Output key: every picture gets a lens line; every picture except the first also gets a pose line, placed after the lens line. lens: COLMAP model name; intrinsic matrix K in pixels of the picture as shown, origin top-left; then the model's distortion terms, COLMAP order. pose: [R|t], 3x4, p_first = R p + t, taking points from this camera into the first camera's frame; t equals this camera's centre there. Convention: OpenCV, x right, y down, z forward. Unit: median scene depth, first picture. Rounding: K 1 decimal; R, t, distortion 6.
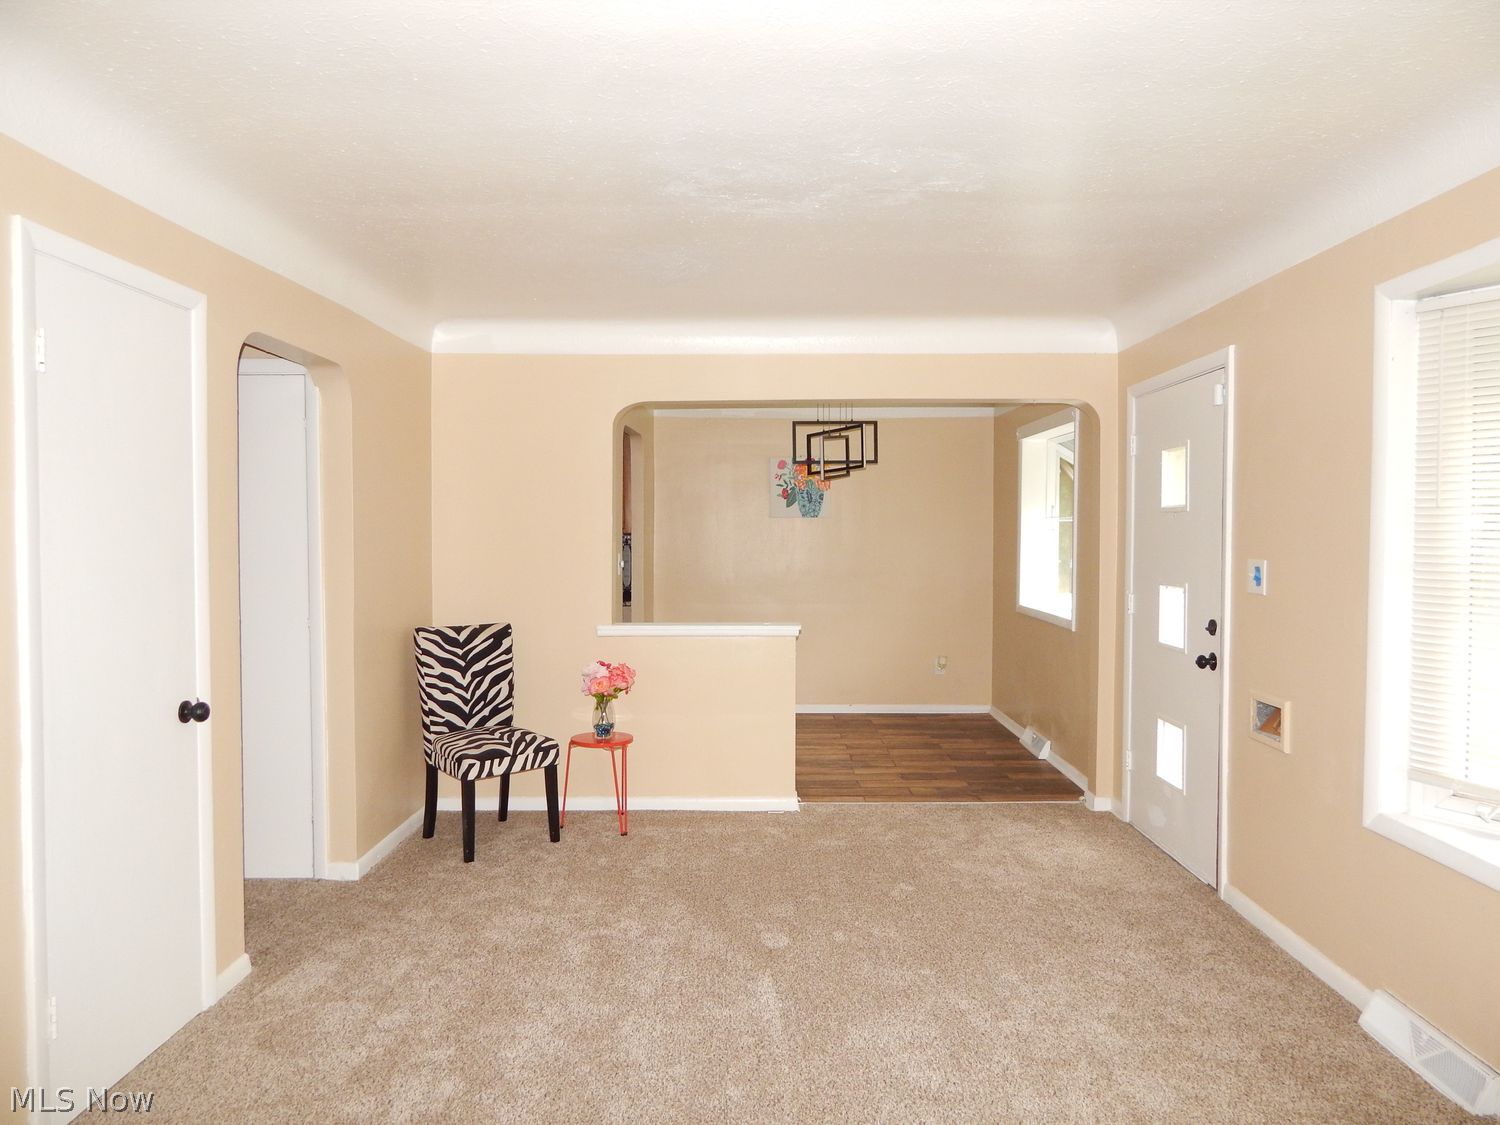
lens RADIAL K [[973.3, 0, 750.0], [0, 973.3, 562.5], [0, 0, 1]] dist [-0.000516, -0.007840]
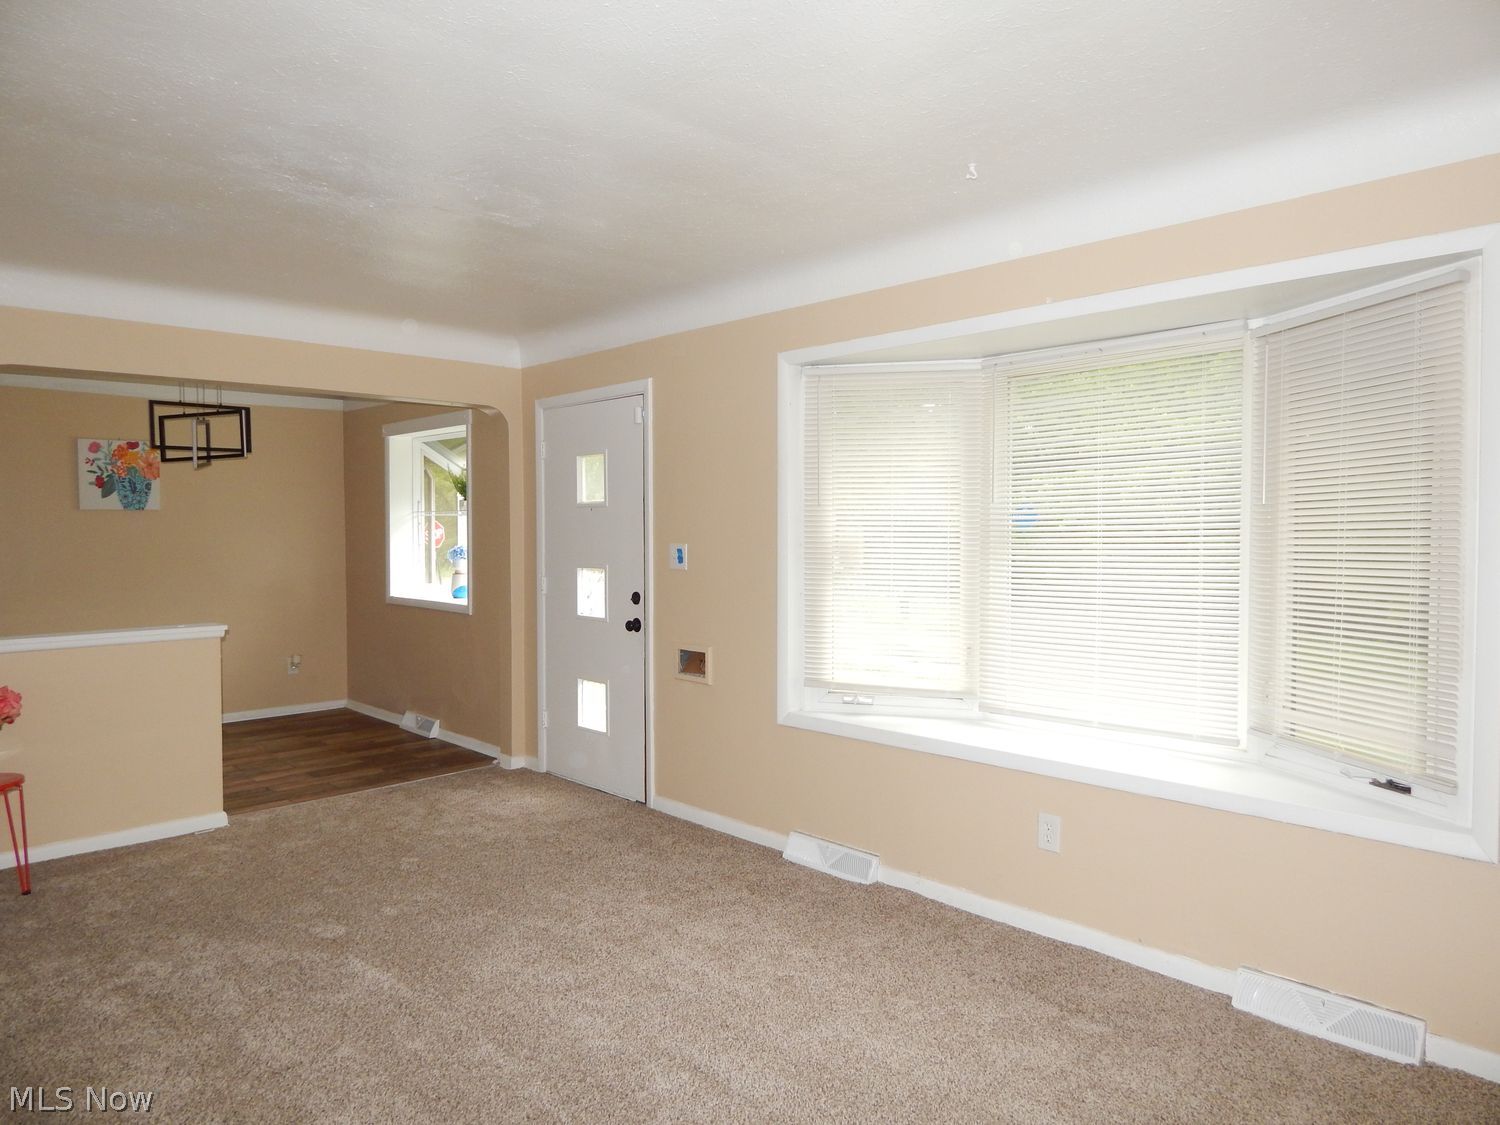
lens RADIAL K [[973.3, 0, 750.0], [0, 973.3, 562.5], [0, 0, 1]] dist [-0.000516, -0.007840]
pose [[0.718251, -0.028219, 0.695211, -0.237986], [0.025959, 0.999568, 0.013754, 0.005191], [-0.695299, 0.008168, 0.718674, -0.013235]]
